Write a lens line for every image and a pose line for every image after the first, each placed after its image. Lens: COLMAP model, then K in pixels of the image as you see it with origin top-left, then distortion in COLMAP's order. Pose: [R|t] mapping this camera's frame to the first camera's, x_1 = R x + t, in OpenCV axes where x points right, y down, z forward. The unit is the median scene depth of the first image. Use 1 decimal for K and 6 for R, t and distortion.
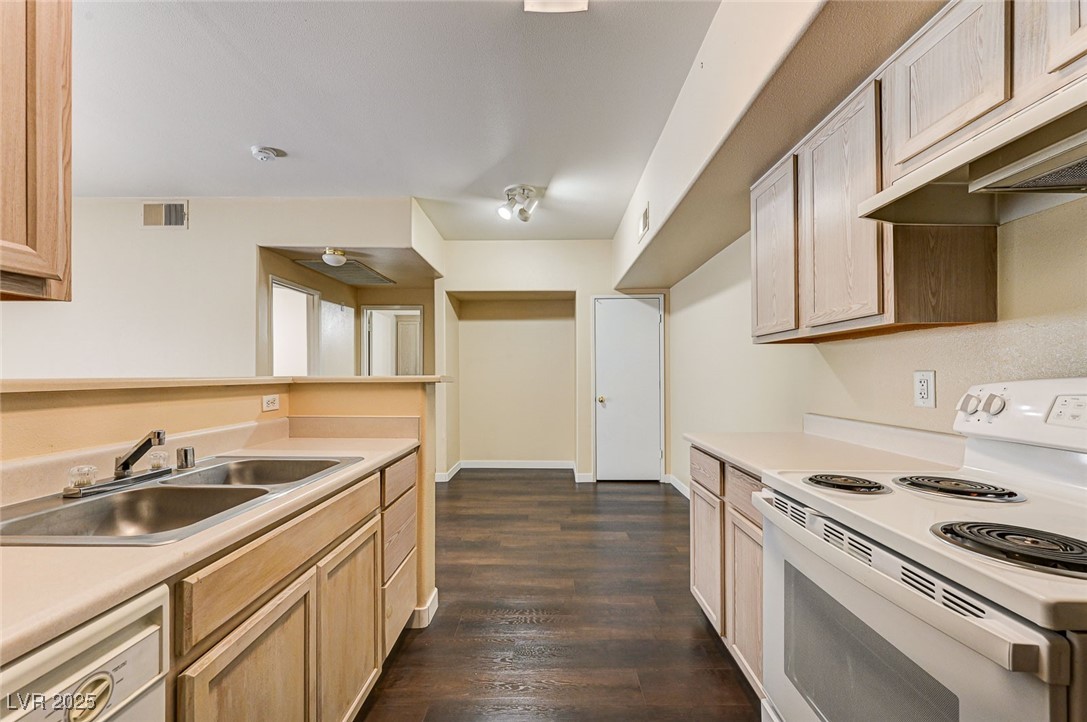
lens RADIAL K [[440.4, 0, 544.8], [0, 440.4, 370.9], [0, 0, 1]] dist [-0.002109, 0.000616]
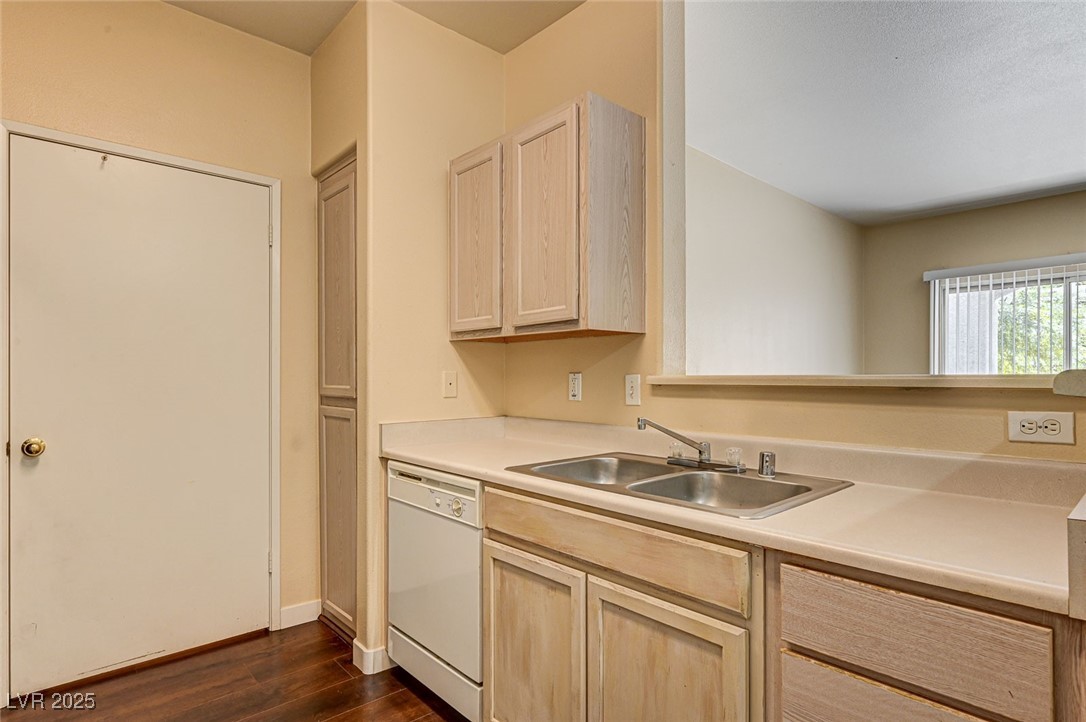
lens RADIAL K [[565.3, 0, 544.4], [0, 565.3, 371.3], [0, 0, 1]] dist [0.000374, -0.000715]
pose [[-0.733647, -0.003284, -0.679523, 0.375648], [0.007795, 0.999882, -0.013248, 0.023234], [0.679486, -0.015016, -0.733534, 1.860897]]
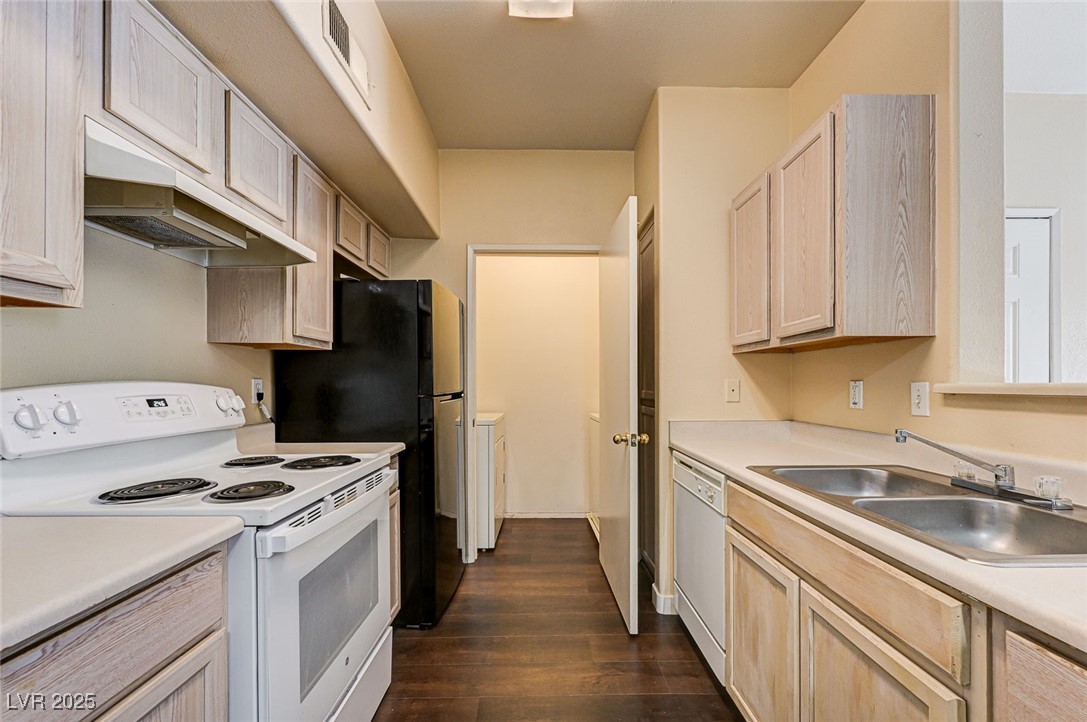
lens RADIAL K [[440.4, 0, 548.7], [0, 440.4, 379.9], [0, 0, 1]] dist [-0.002109, 0.000616]
pose [[-0.999427, 0.001874, -0.033805, 0.057784], [0.002431, 0.999862, -0.016440, 0.023885], [0.033769, -0.016513, -0.999293, 1.972124]]
